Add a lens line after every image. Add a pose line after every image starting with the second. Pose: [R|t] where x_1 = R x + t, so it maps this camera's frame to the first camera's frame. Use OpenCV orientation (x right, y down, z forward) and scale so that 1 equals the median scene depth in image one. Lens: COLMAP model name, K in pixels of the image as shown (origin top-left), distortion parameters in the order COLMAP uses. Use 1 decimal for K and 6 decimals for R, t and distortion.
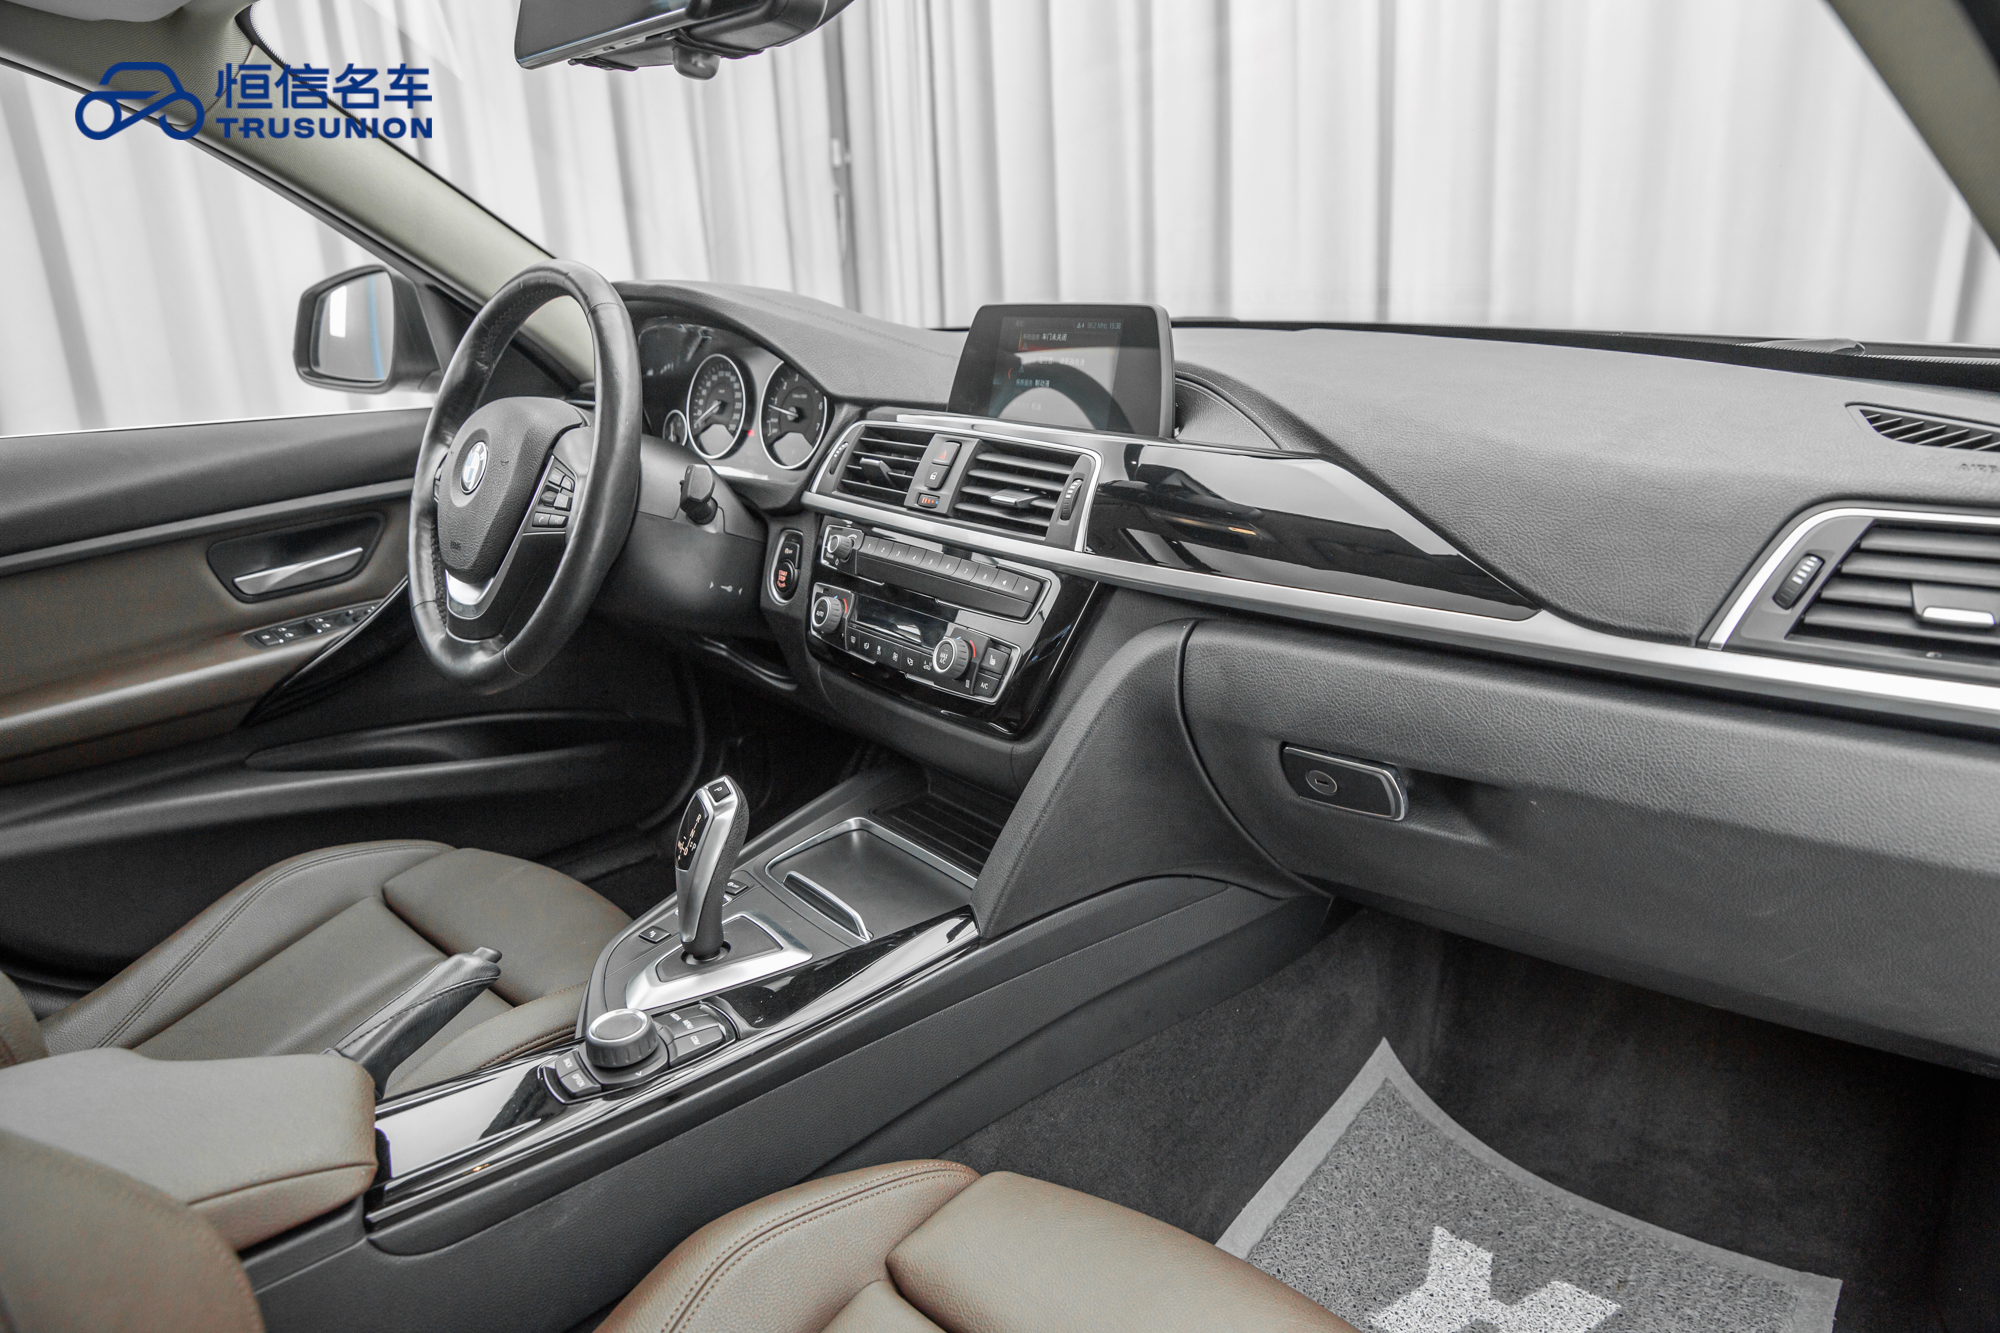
lens RADIAL K [[1370.8, 0, 1000.0], [0, 1370.8, 666.5], [0, 0, 1]] dist [-0.105112, 0.073452]
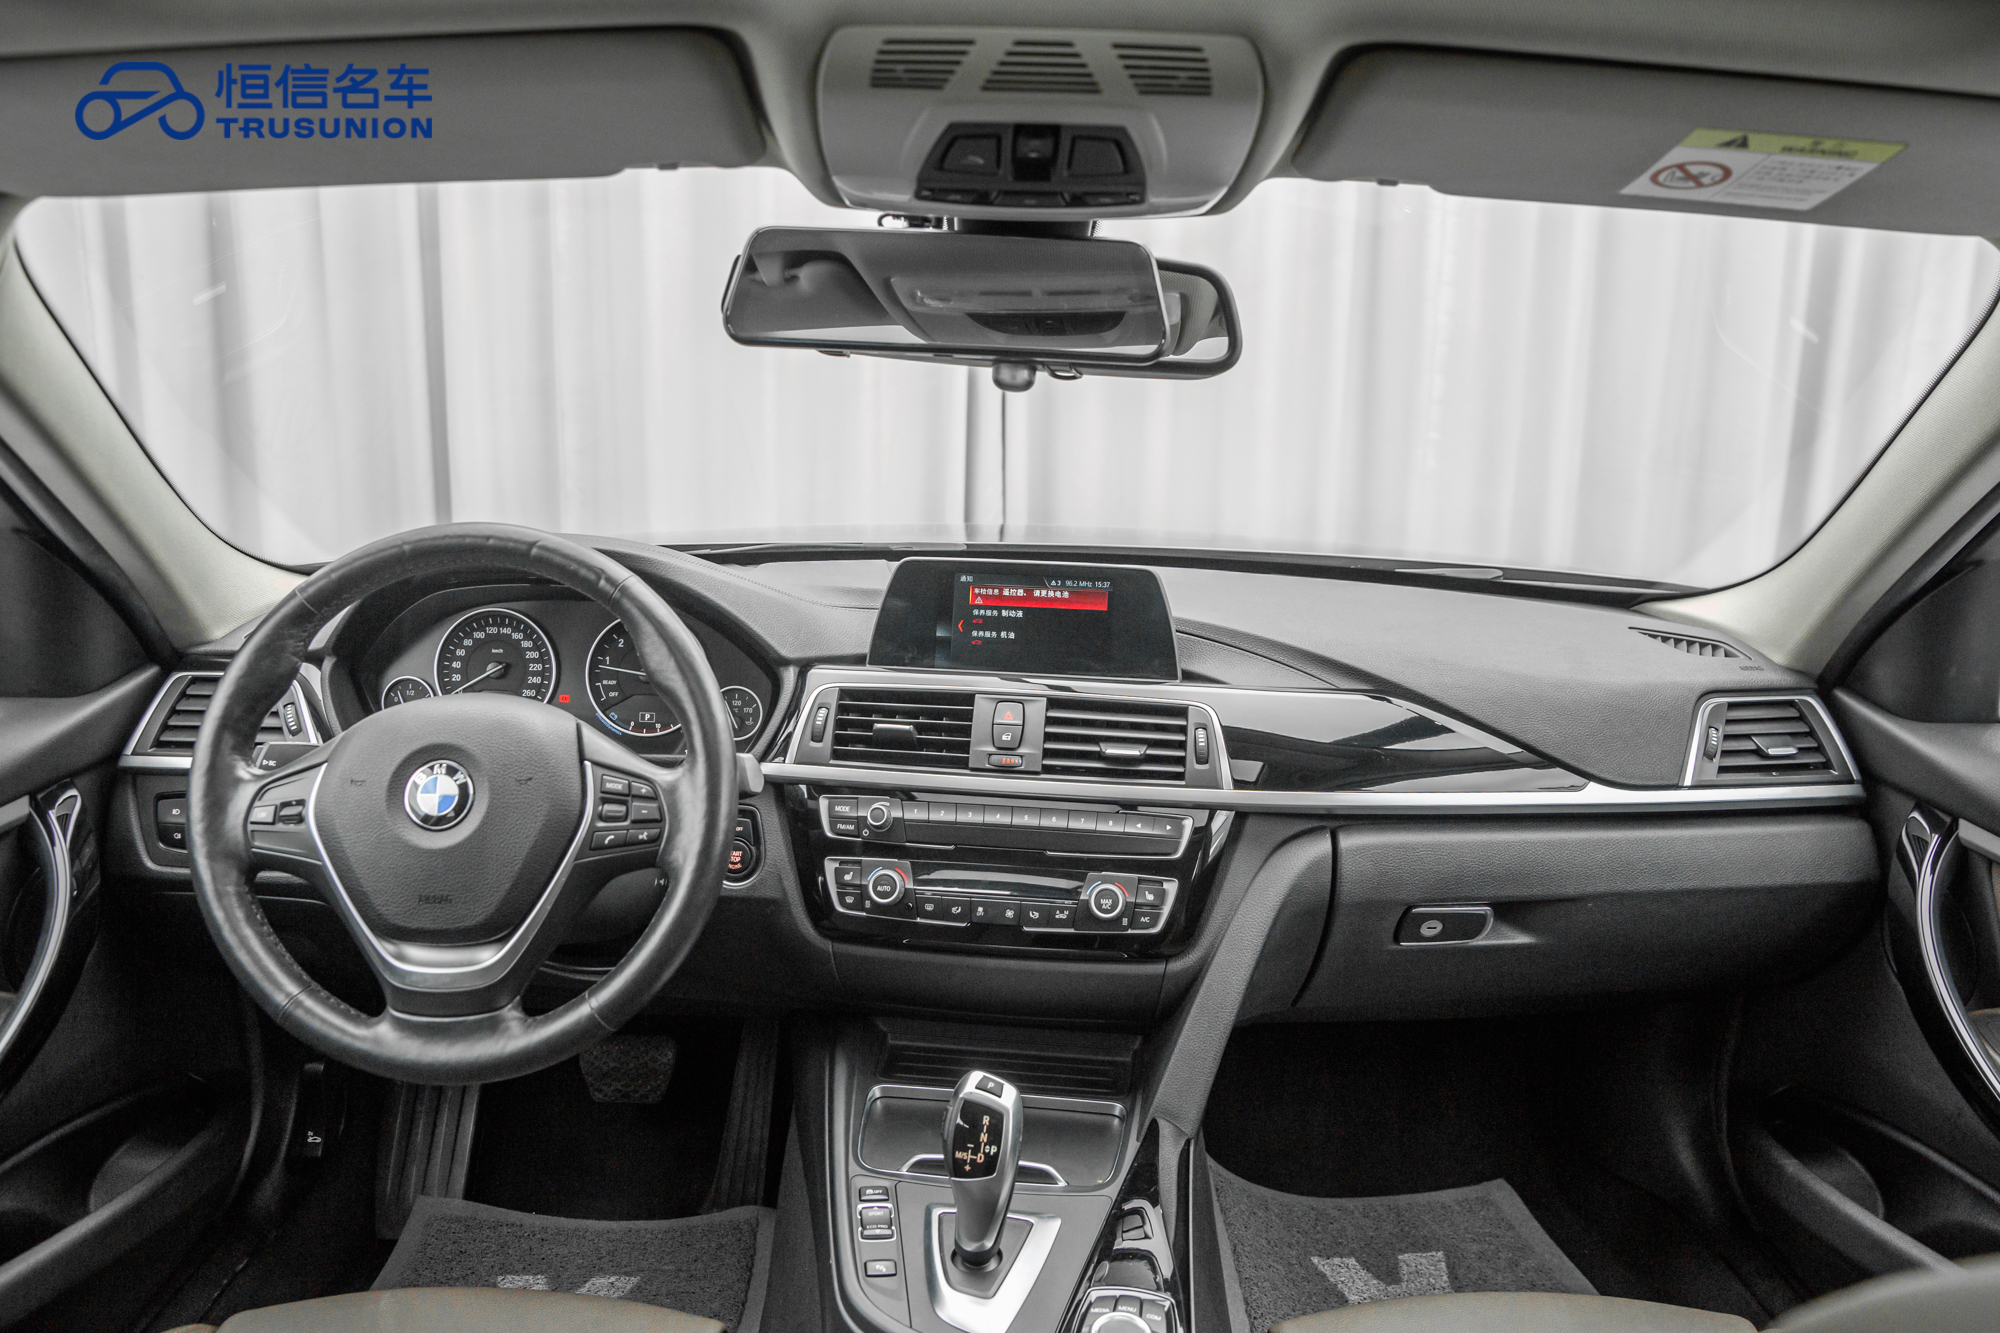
lens RADIAL K [[1370.8, 0, 1000.0], [0, 1370.8, 666.5], [0, 0, 1]] dist [-0.105112, 0.073452]
pose [[0.692840, -0.103286, 0.713656, -0.864896], [0.159618, 0.987105, -0.012101, -0.194974], [-0.703203, 0.122296, 0.700392, 0.278151]]
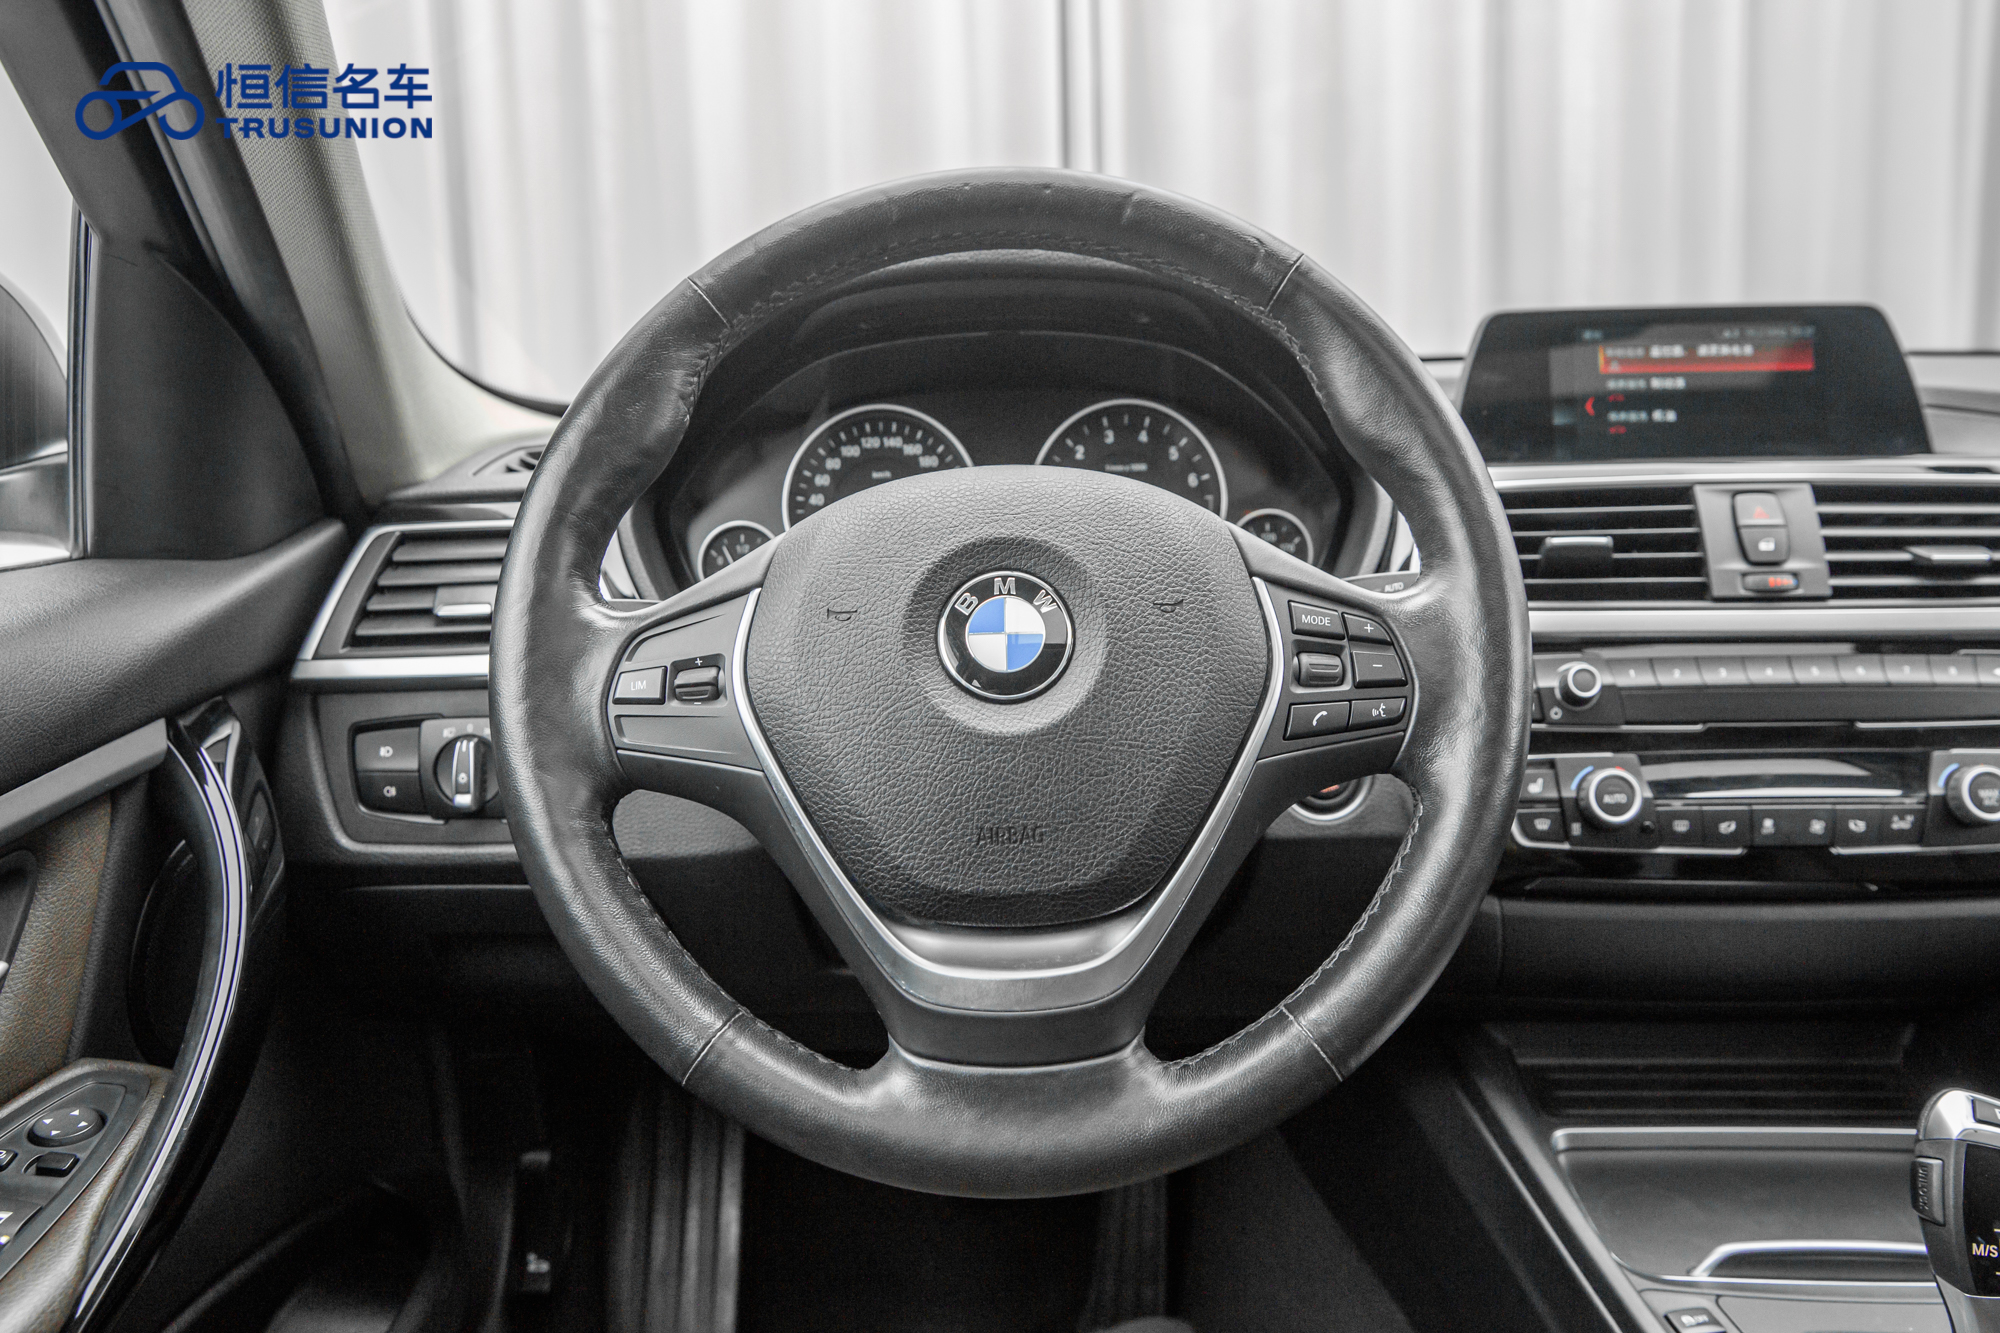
lens RADIAL K [[1448.8, 0, 1013.9], [0, 1448.8, 587.7], [0, 0, 1]] dist [-0.127491, 0.090777]
pose [[0.687952, -0.096078, 0.719368, -0.850239], [0.210983, 0.974866, -0.071567, -0.158642], [-0.694412, 0.201009, 0.690932, 0.851997]]
